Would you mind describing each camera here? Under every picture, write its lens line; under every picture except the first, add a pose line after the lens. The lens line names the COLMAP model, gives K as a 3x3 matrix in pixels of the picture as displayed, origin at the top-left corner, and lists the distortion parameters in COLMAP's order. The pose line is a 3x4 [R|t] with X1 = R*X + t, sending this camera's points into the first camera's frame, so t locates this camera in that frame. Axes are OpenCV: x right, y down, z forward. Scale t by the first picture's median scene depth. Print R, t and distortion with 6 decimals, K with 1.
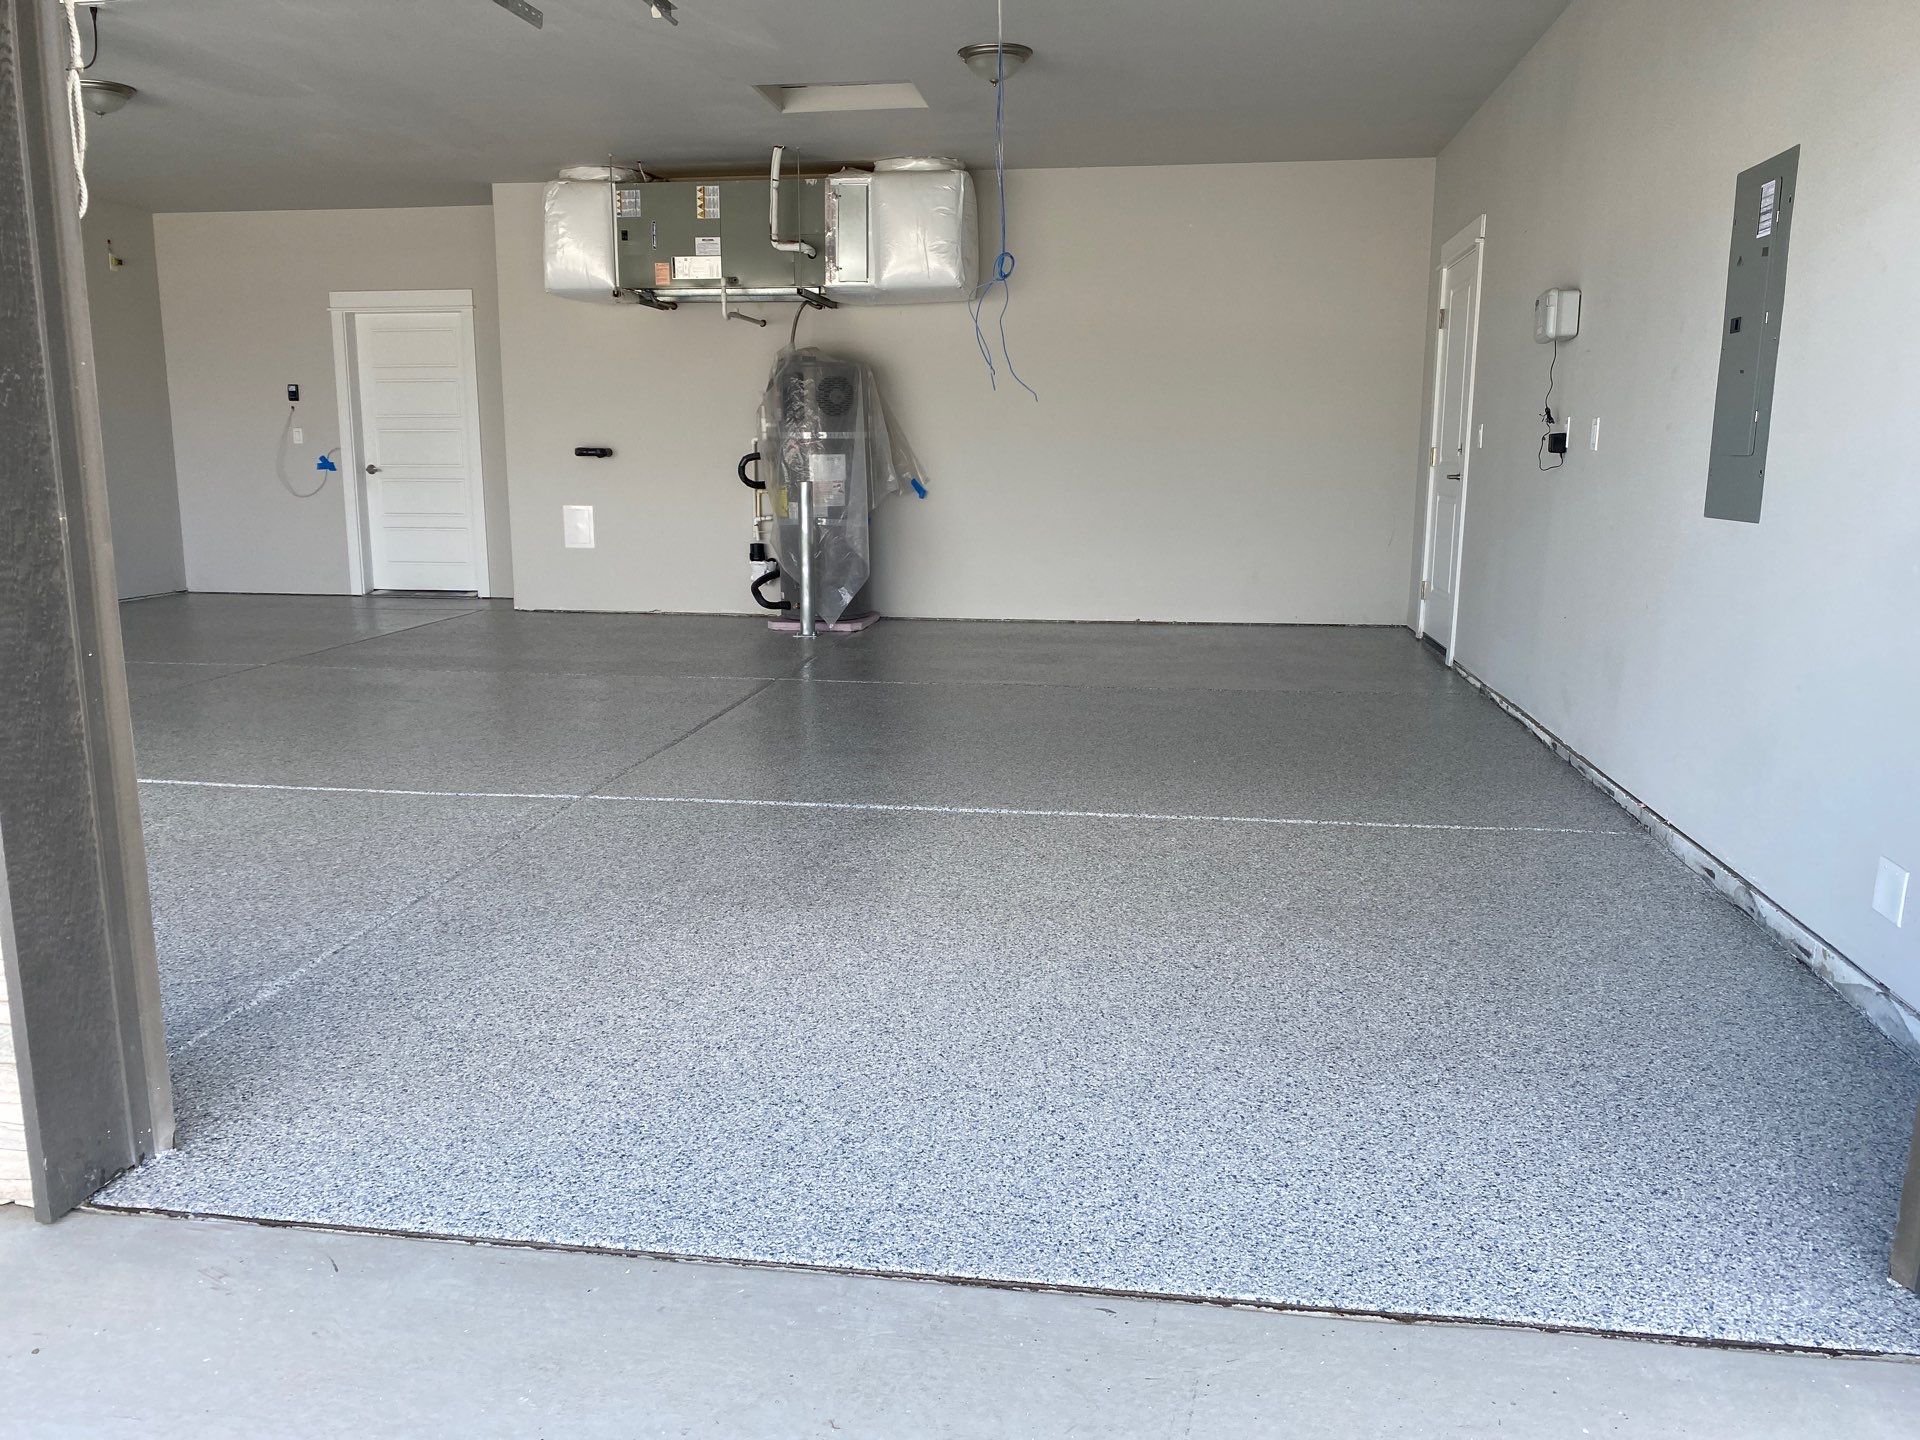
lens RADIAL K [[1457.5, 0, 944.5], [0, 1457.5, 715.5], [0, 0, 1]] dist [0.052714, -0.051081]
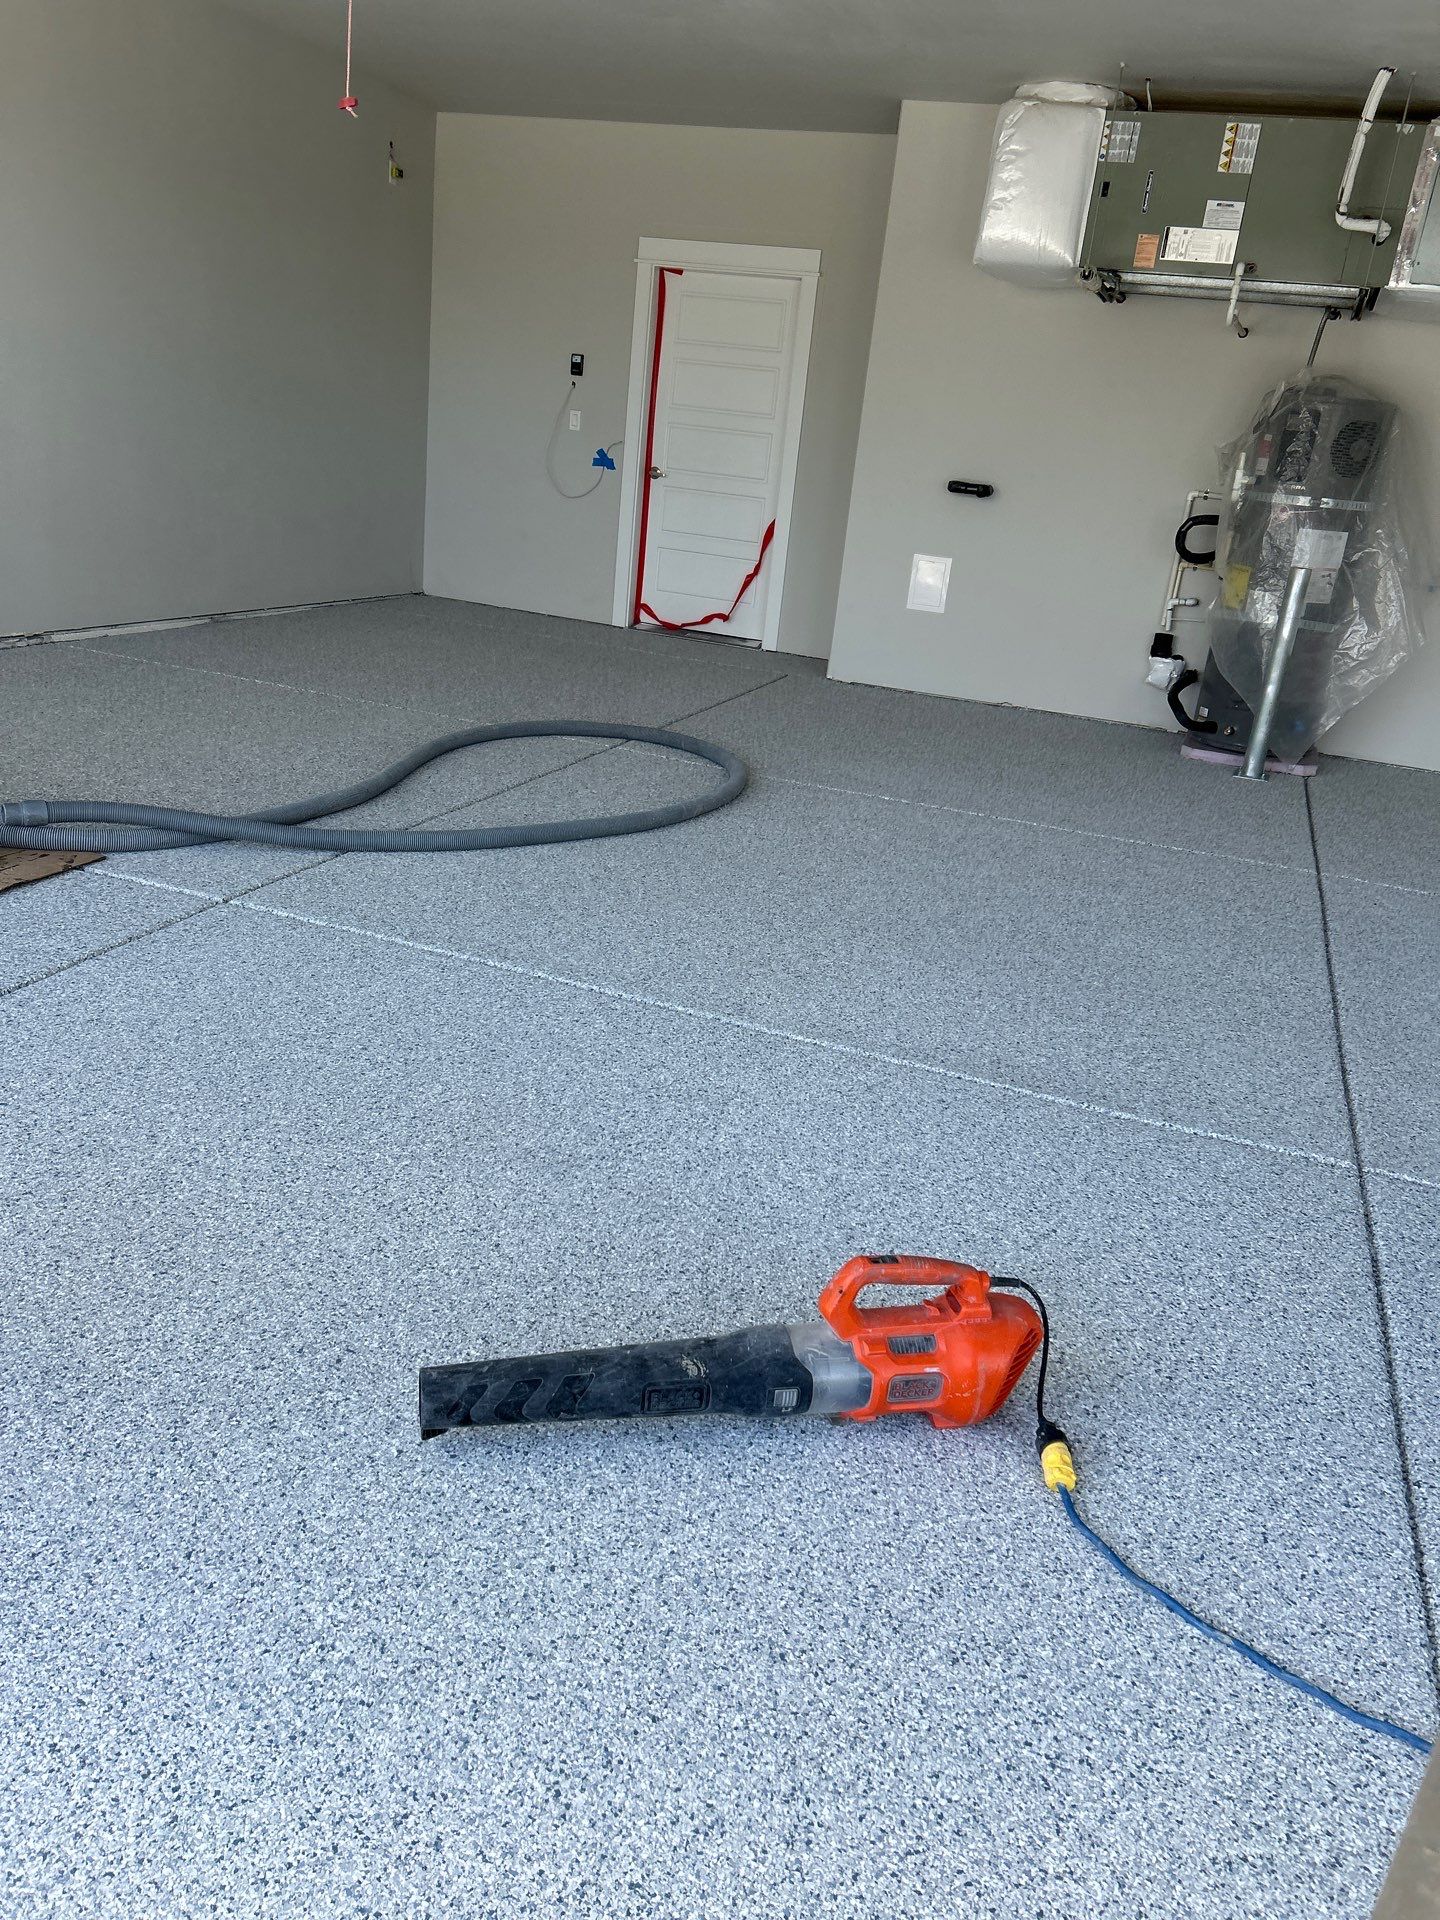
lens RADIAL K [[1457.5, 0, 725.0], [0, 1457.5, 964.2], [0, 0, 1]] dist [0.052714, -0.051081]
pose [[0.977130, 0.159495, -0.140636, -0.235501], [-0.135412, 0.976651, 0.166784, -0.050086], [0.163954, -0.143926, 0.975912, 0.204916]]
